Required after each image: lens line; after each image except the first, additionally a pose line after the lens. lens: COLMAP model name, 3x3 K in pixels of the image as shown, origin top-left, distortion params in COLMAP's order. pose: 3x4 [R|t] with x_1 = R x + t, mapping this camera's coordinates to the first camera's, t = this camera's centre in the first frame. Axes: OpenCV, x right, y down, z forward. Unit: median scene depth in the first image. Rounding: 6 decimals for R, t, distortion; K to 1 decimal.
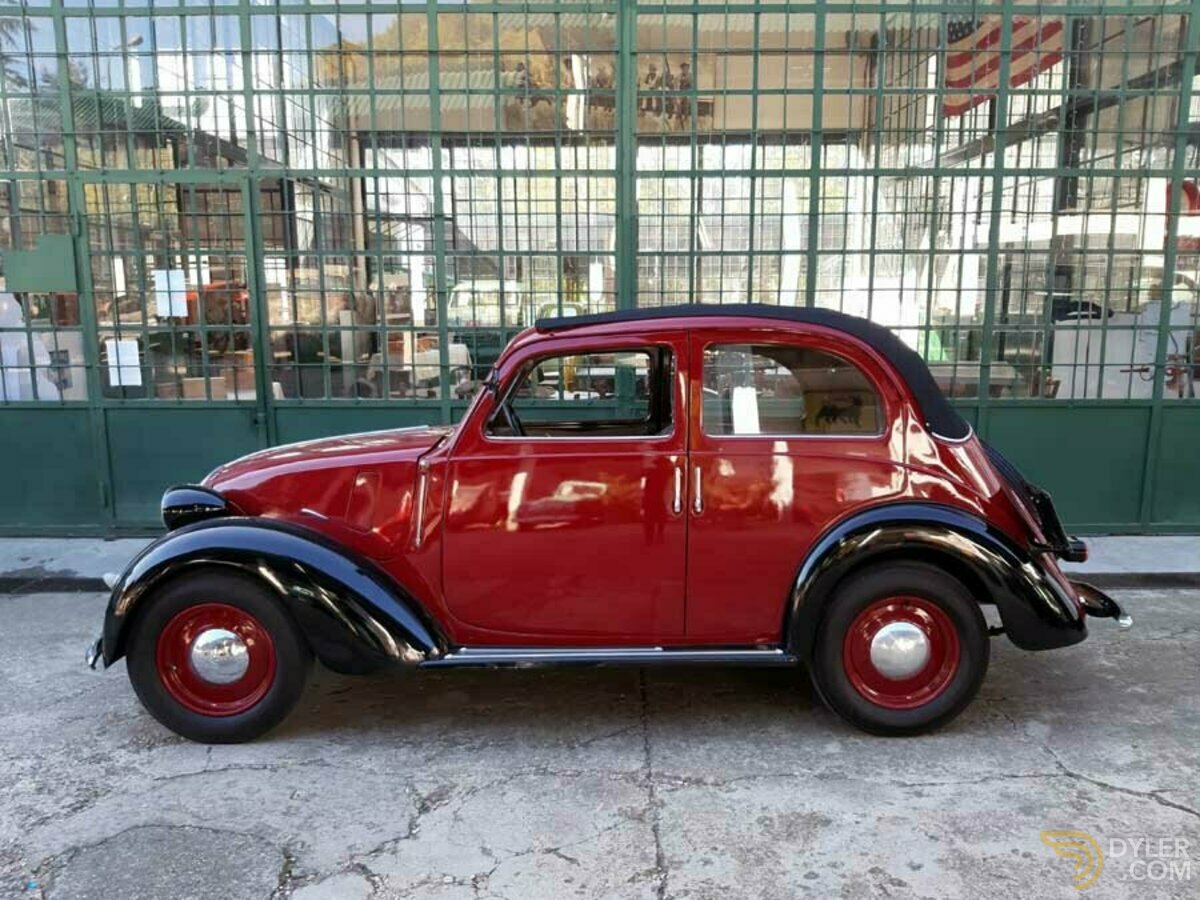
lens RADIAL K [[957.6, 0, 602.1], [0, 957.6, 454.2], [0, 0, 1]] dist [0.029683, -0.072708]
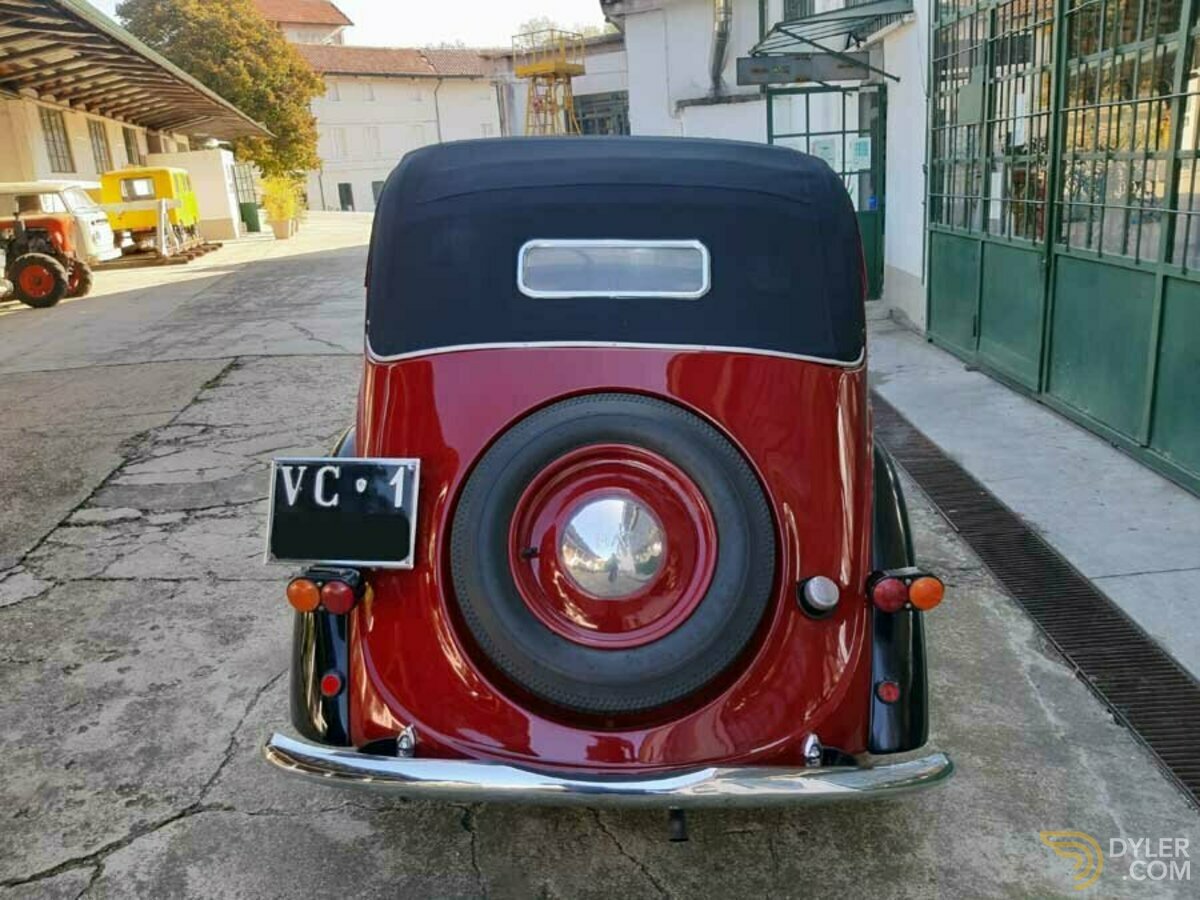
lens RADIAL K [[957.6, 0, 595.5], [0, 957.6, 449.2], [0, 0, 1]] dist [0.029683, -0.072708]
pose [[-0.032925, 0.280875, -0.959180, 1.009926], [-0.108495, 0.953024, 0.282796, -0.153404], [0.993552, 0.113377, -0.000905, 1.164690]]
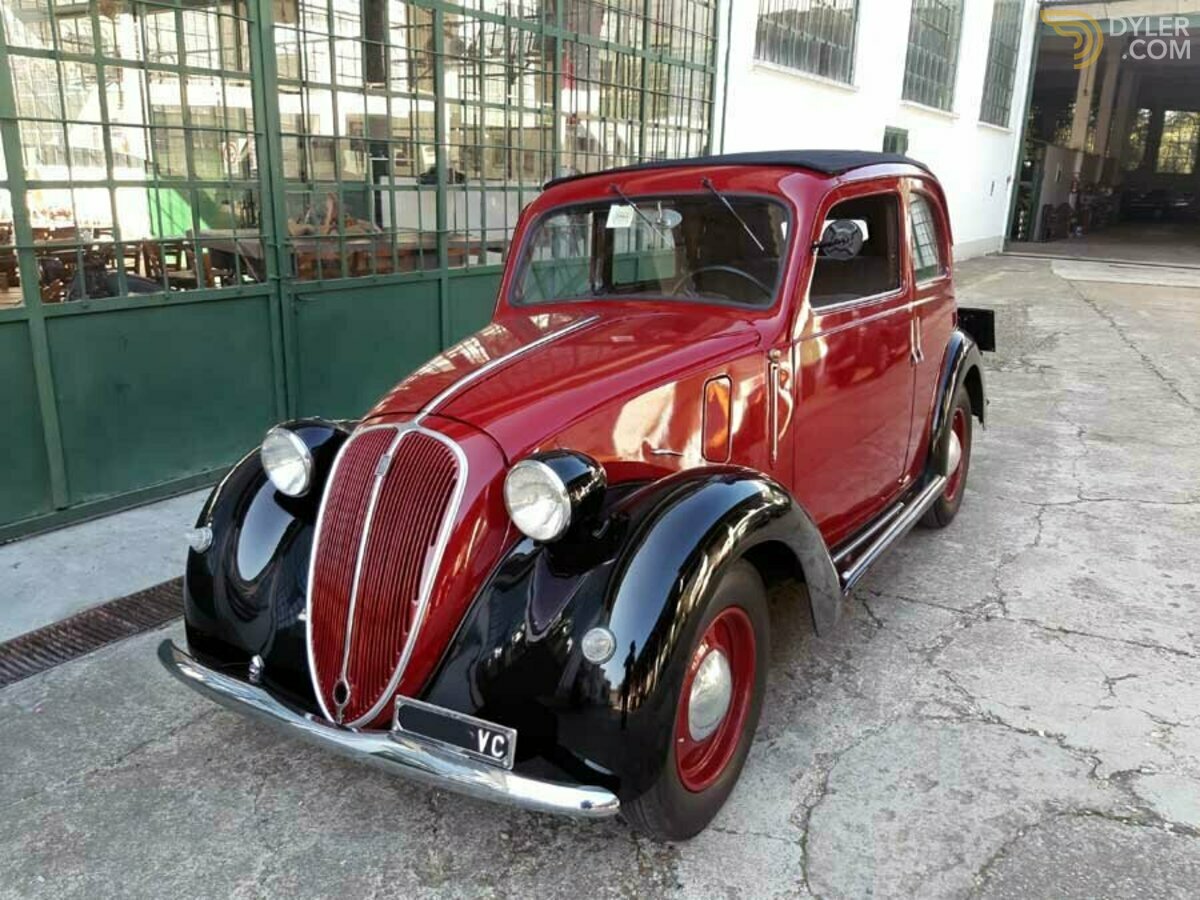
lens RADIAL K [[957.6, 0, 593.1], [0, 957.6, 450.7], [0, 0, 1]] dist [0.029683, -0.072708]
pose [[0.541539, -0.214621, 0.812819, -0.914995], [0.120357, 0.976696, 0.177704, -0.068077], [-0.832016, 0.001595, 0.554750, 0.702666]]
